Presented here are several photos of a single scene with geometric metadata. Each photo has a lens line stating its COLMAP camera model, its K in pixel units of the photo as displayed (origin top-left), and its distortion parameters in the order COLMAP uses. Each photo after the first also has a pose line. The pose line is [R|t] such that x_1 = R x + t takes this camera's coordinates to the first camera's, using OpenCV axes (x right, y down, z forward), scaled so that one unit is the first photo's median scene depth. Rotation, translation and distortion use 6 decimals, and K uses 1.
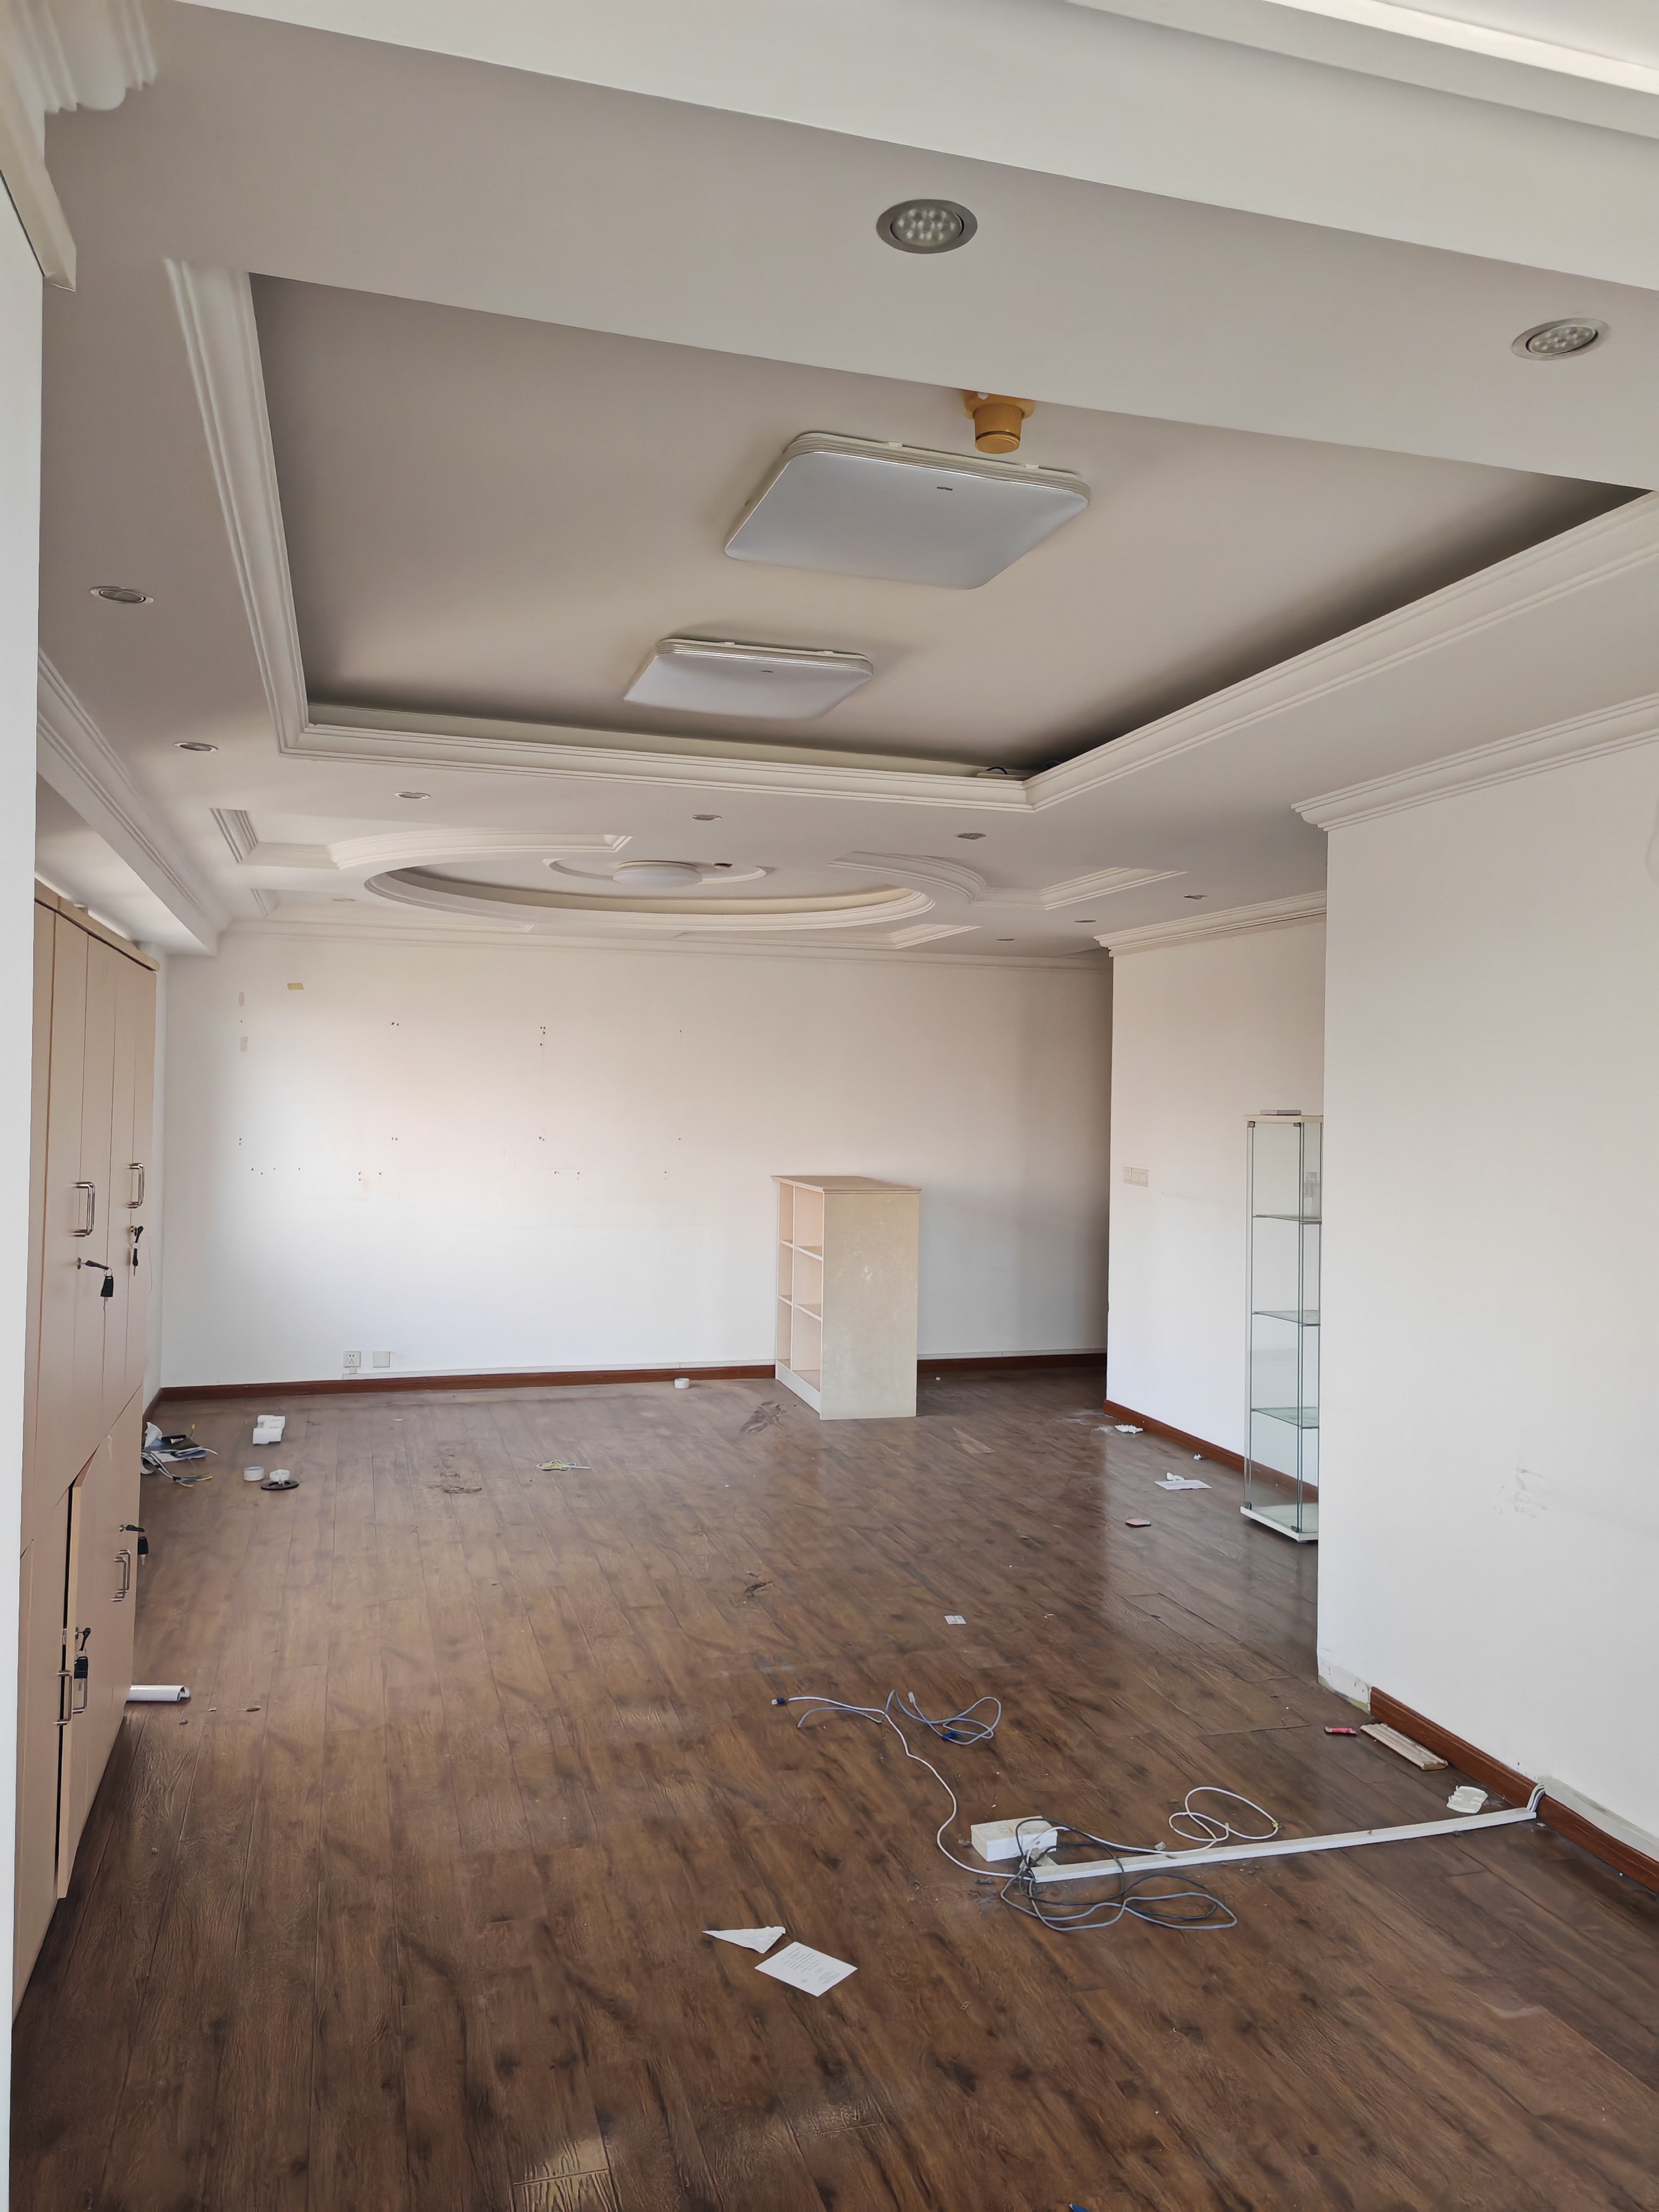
lens RADIAL K [[1605.9, 0, 817.0], [0, 1605.9, 1104.6], [0, 0, 1]] dist [0.086314, -0.100112]
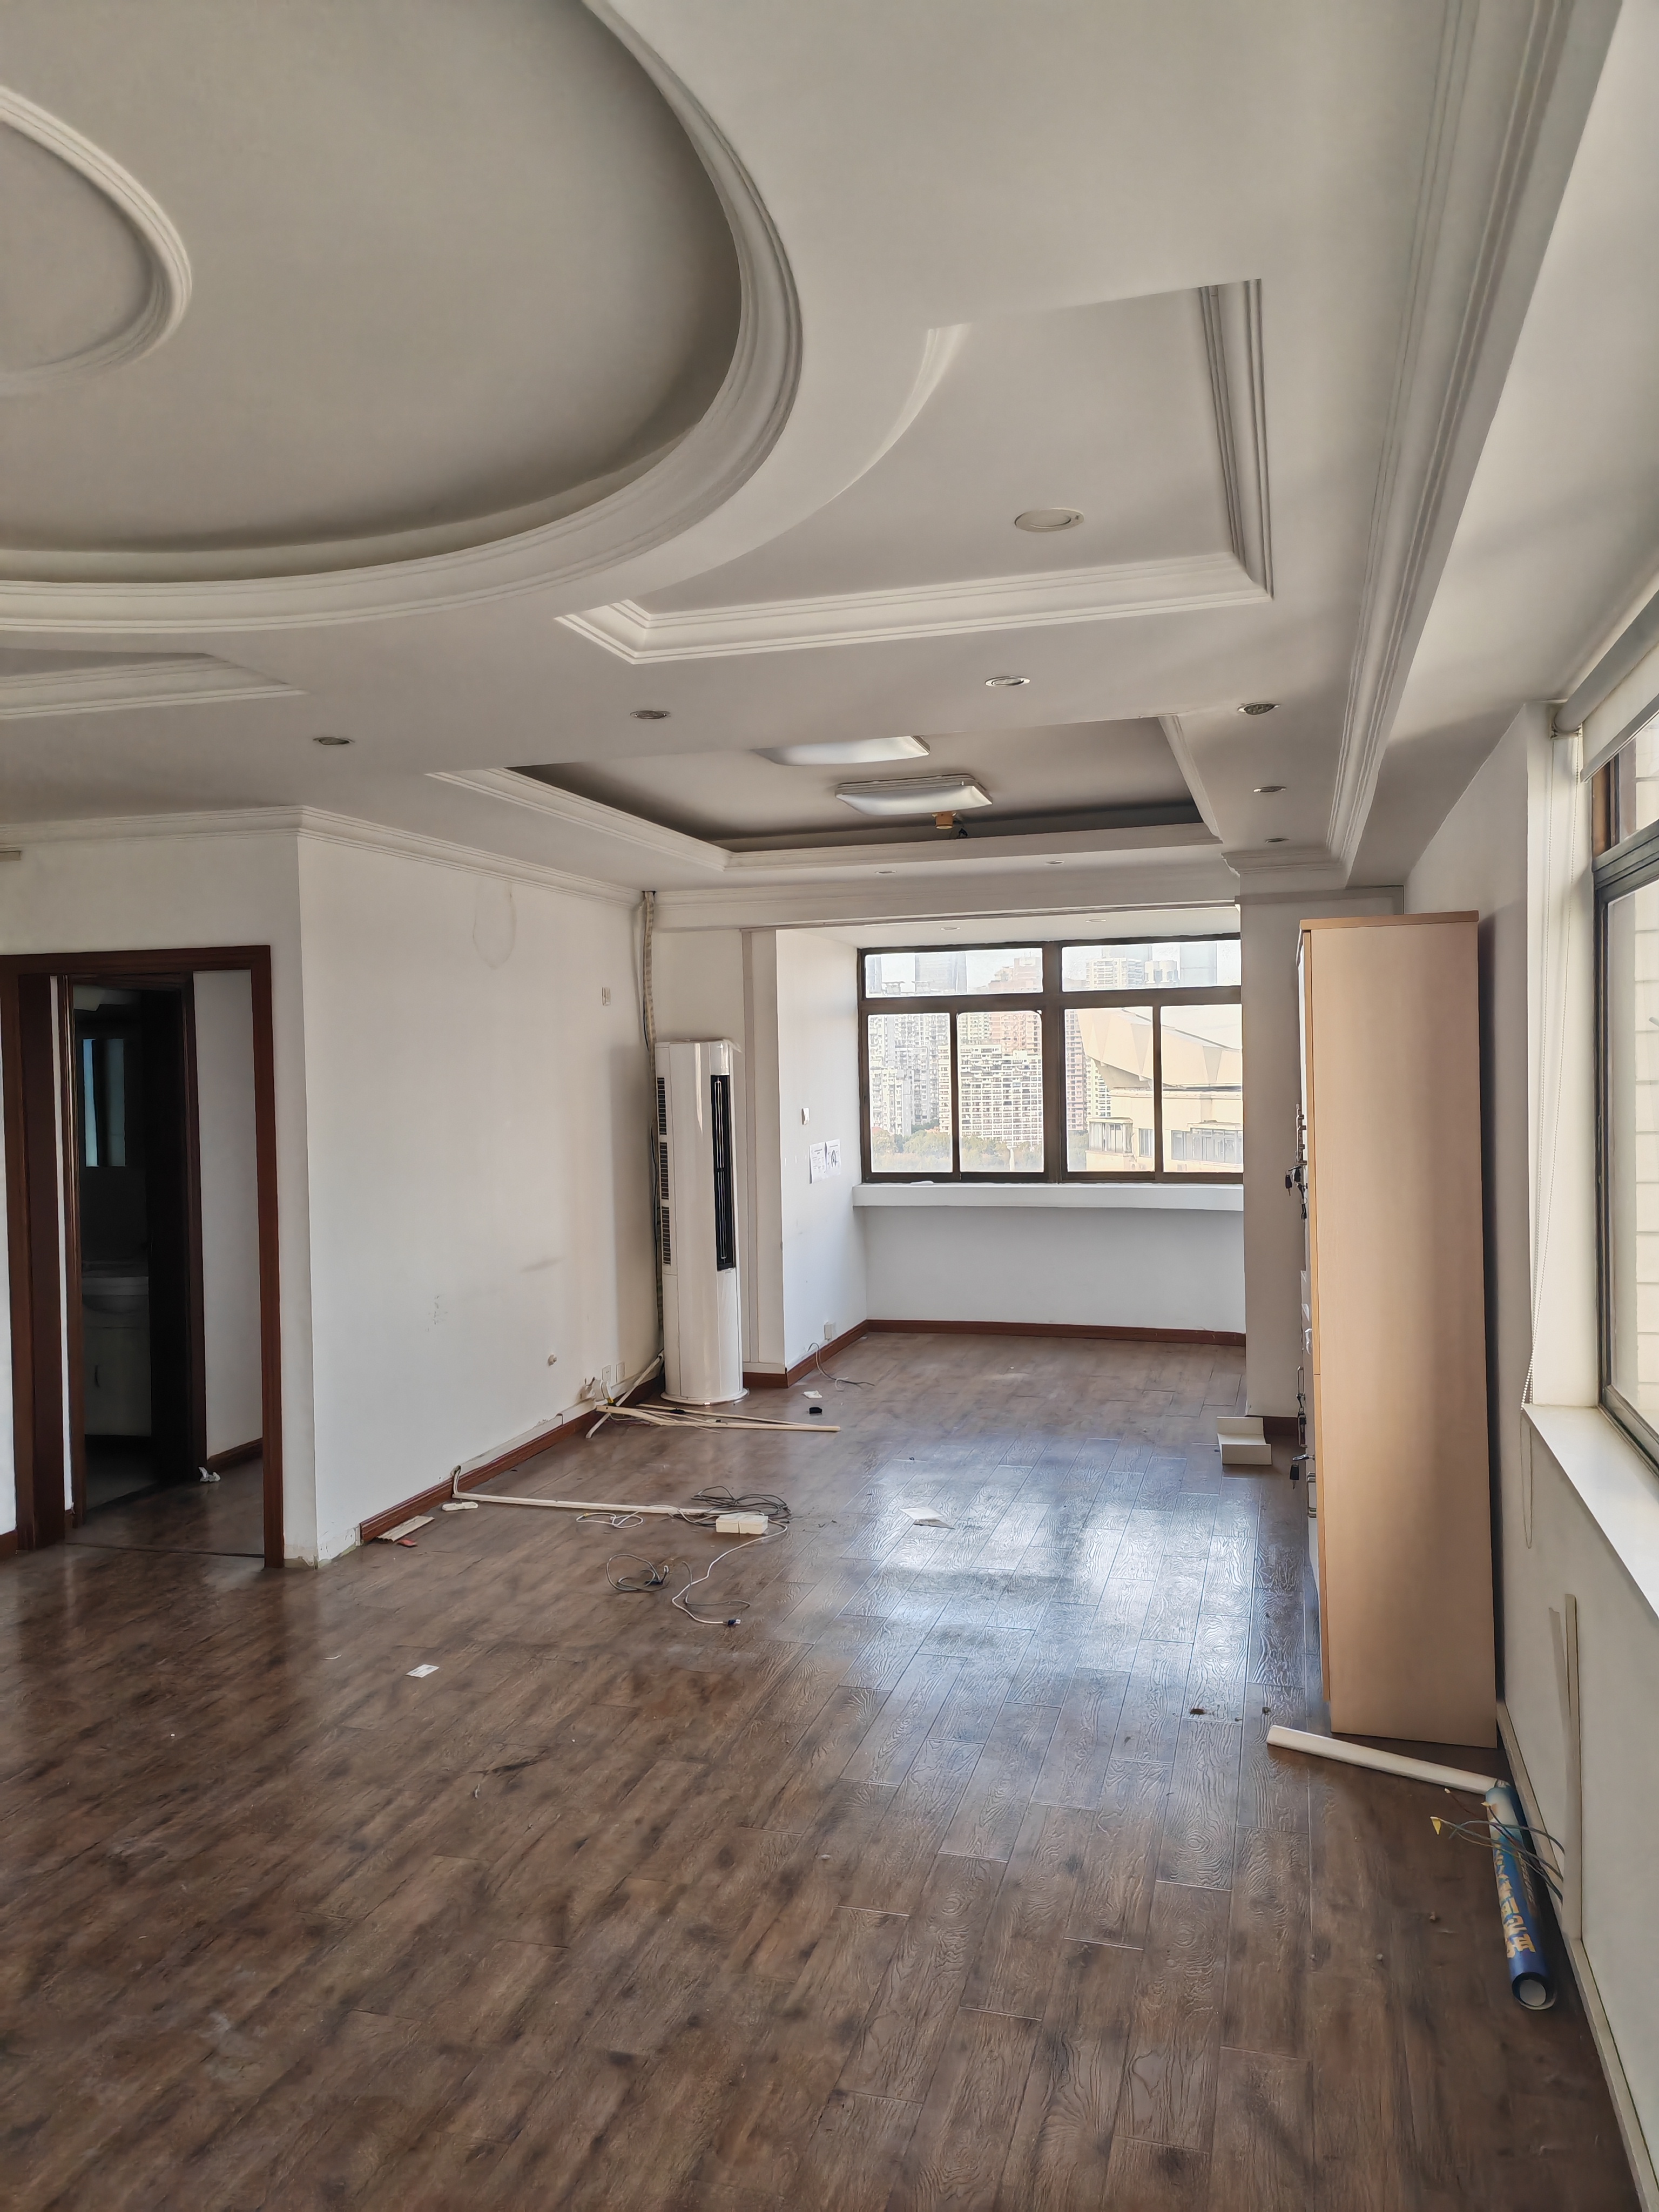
lens RADIAL K [[1606.0, 0, 807.3], [0, 1606.0, 1105.4], [0, 0, 1]] dist [0.083449, -0.096697]
pose [[-0.836752, -0.014480, 0.547391, -0.639170], [0.011027, 0.999002, 0.043282, -0.025247], [-0.547472, 0.042252, -0.835757, 1.820286]]
